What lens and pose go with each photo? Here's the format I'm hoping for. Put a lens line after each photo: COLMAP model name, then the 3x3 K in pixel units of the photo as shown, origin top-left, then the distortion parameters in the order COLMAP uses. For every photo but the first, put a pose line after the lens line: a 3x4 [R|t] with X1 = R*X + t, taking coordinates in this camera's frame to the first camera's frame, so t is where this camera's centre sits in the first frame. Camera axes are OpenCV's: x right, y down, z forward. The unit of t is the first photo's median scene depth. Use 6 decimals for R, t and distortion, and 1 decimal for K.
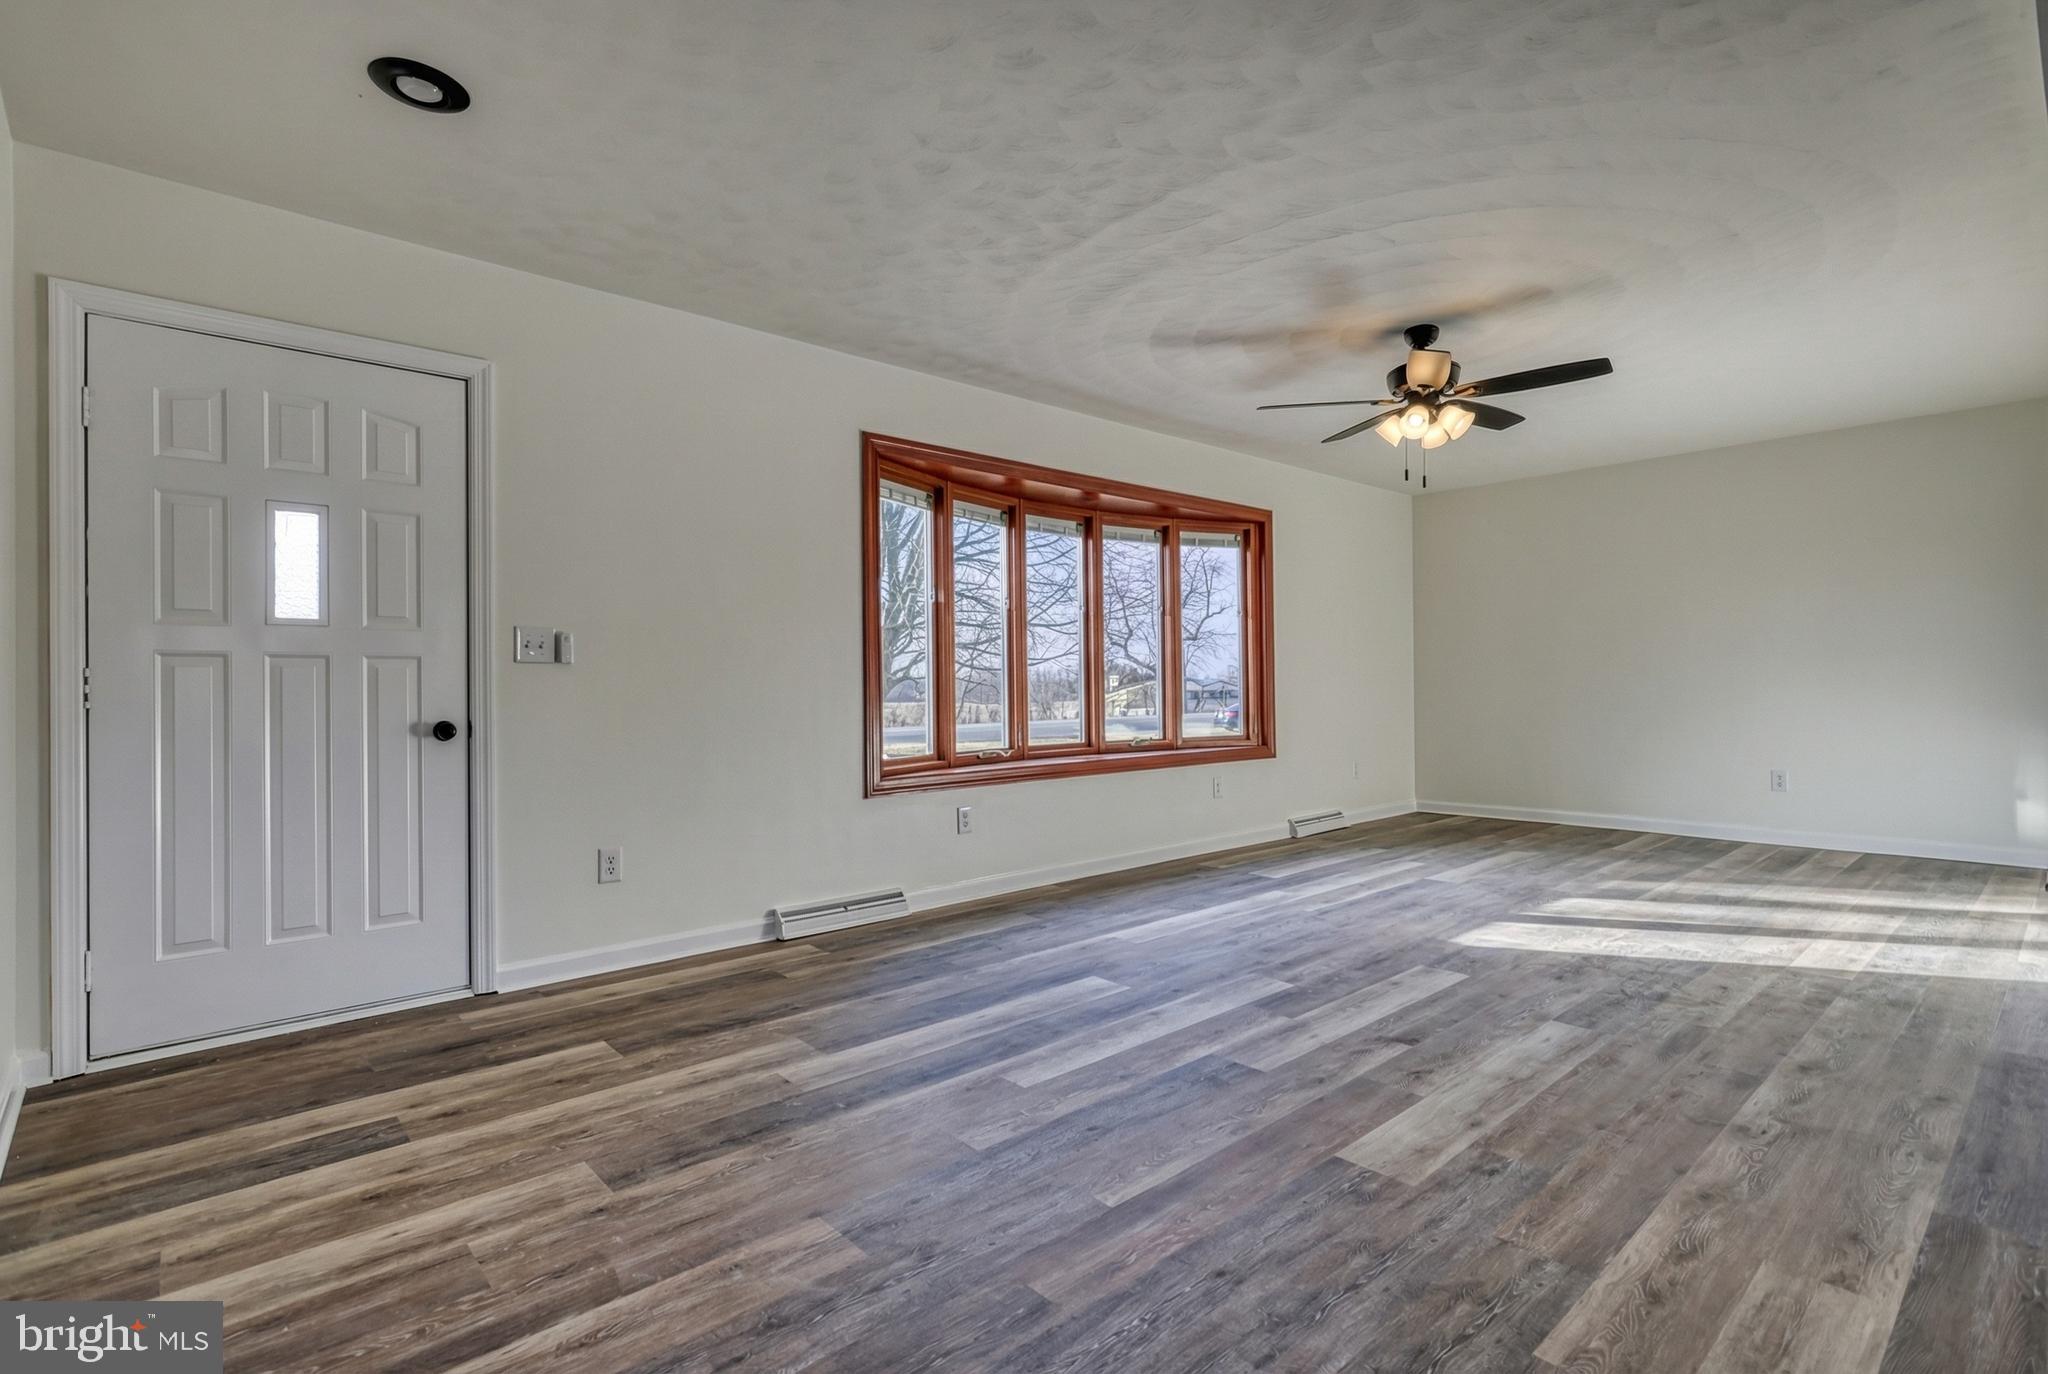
lens RADIAL K [[987.9, 0, 1027.5], [0, 987.9, 681.1], [0, 0, 1]] dist [-0.006172, -0.000320]
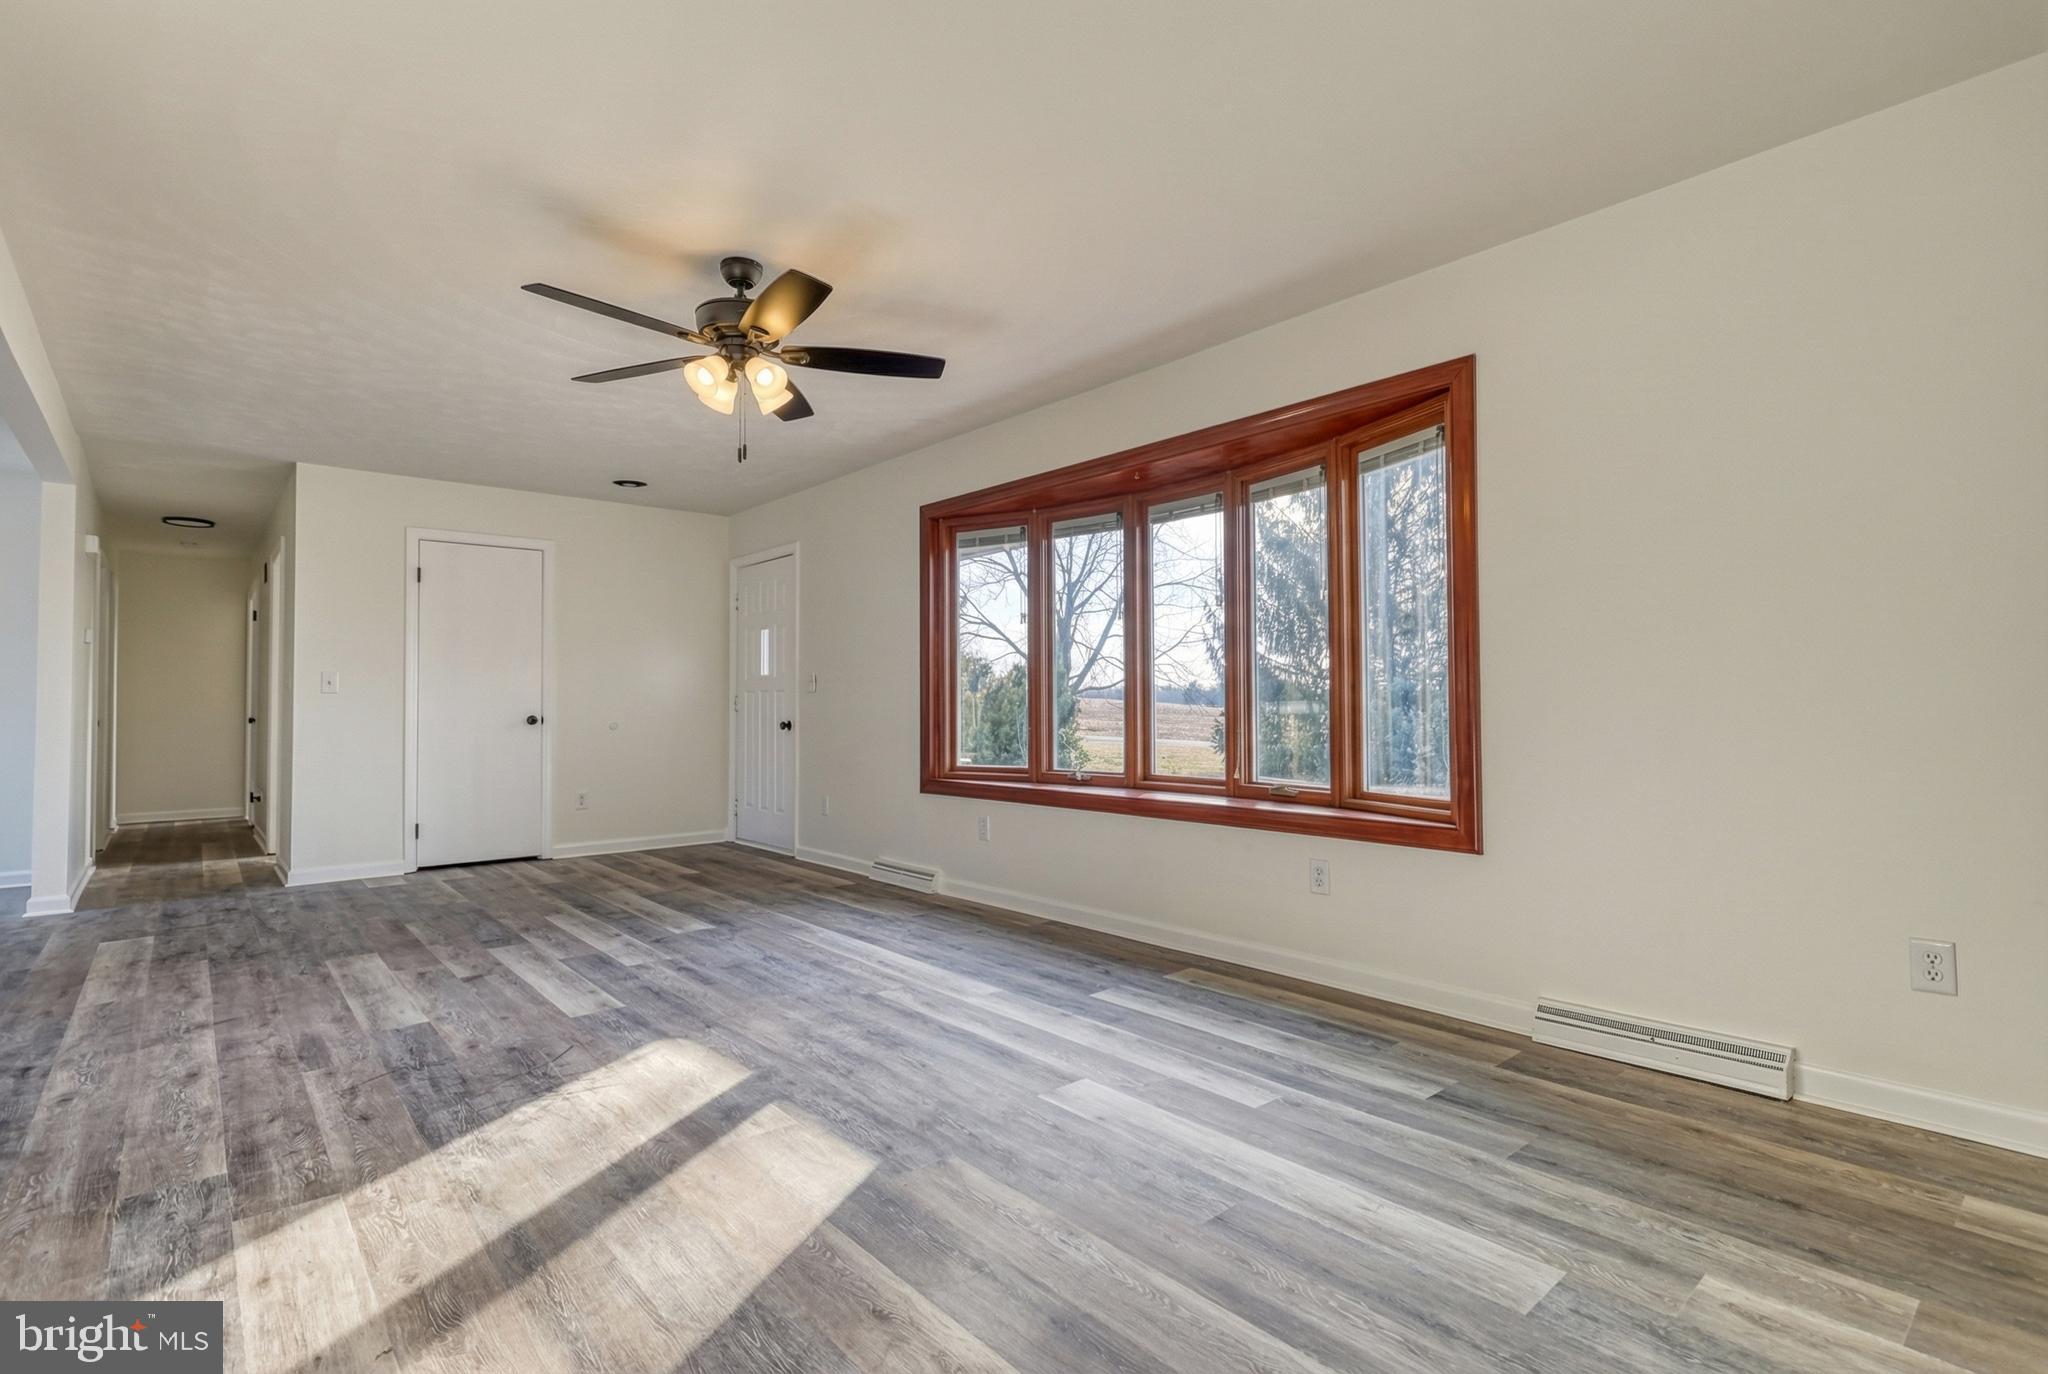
lens RADIAL K [[987.9, 0, 1027.5], [0, 987.9, 681.1], [0, 0, 1]] dist [-0.006172, -0.000320]
pose [[-0.028941, -0.011875, -0.999511, 1.333657], [0.011895, 0.999855, -0.012223, -0.009560], [0.999510, -0.012243, -0.028795, 1.408695]]
